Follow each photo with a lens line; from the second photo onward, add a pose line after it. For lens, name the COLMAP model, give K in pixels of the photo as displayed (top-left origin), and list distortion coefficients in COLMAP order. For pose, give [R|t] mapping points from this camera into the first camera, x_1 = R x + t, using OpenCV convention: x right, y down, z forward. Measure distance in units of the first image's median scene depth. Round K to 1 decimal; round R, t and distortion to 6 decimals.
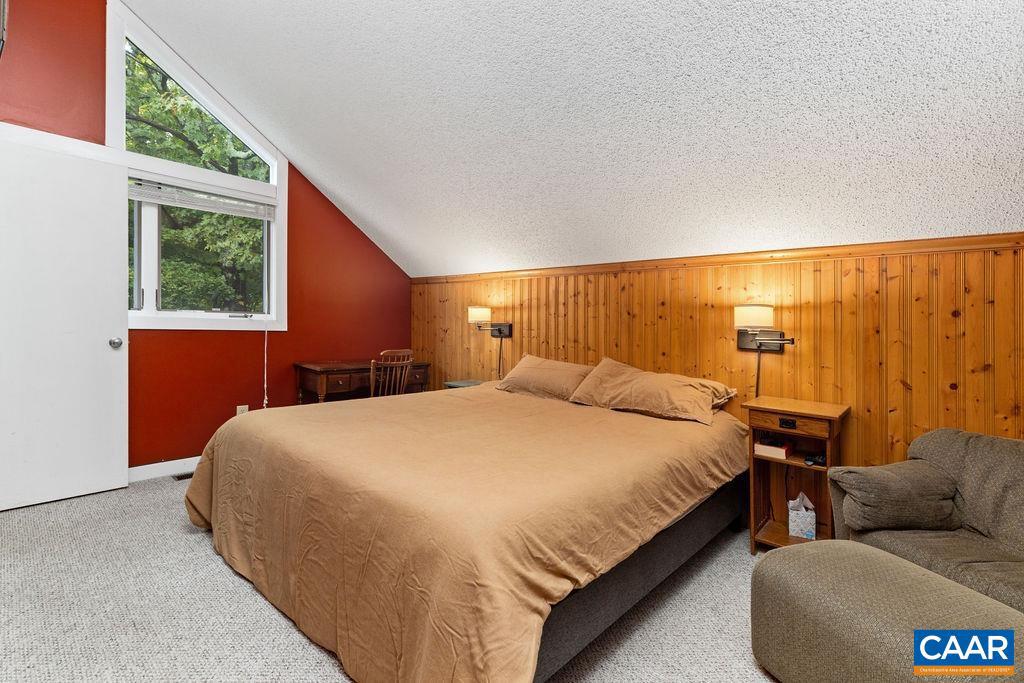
lens RADIAL K [[465.0, 0, 505.1], [0, 465.0, 335.0], [0, 0, 1]] dist [-0.002463, -0.000272]
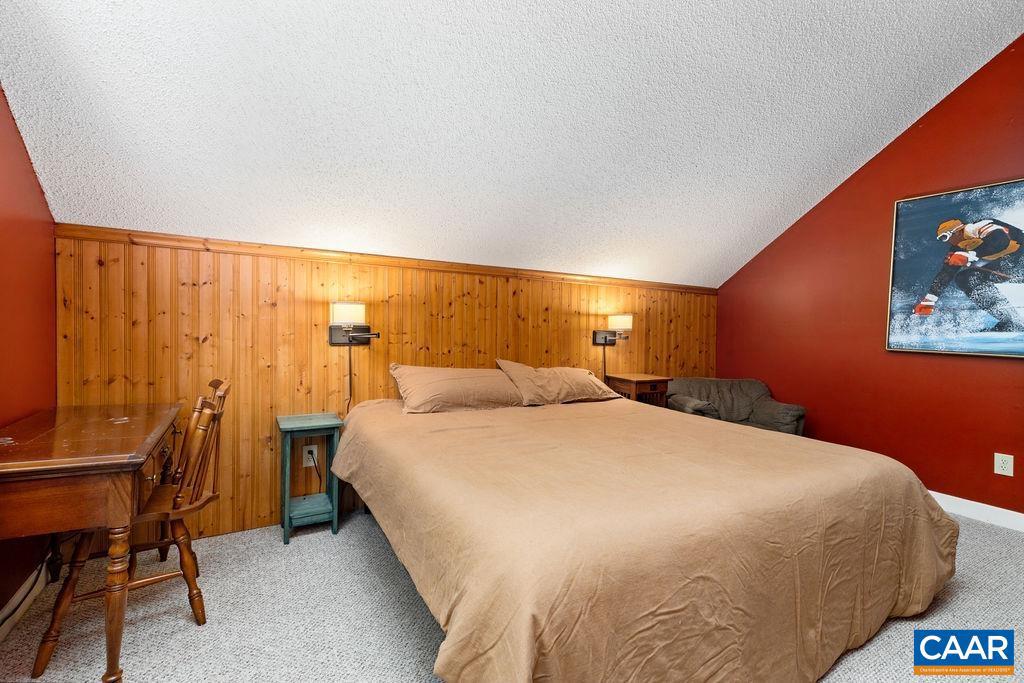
lens RADIAL K [[465.0, 0, 508.5], [0, 465.0, 331.8], [0, 0, 1]] dist [-0.002463, -0.000272]
pose [[0.272689, -0.026710, 0.961731, -0.753123], [0.011931, 0.999632, 0.024379, -0.036243], [-0.962028, 0.004827, 0.272907, 0.697291]]
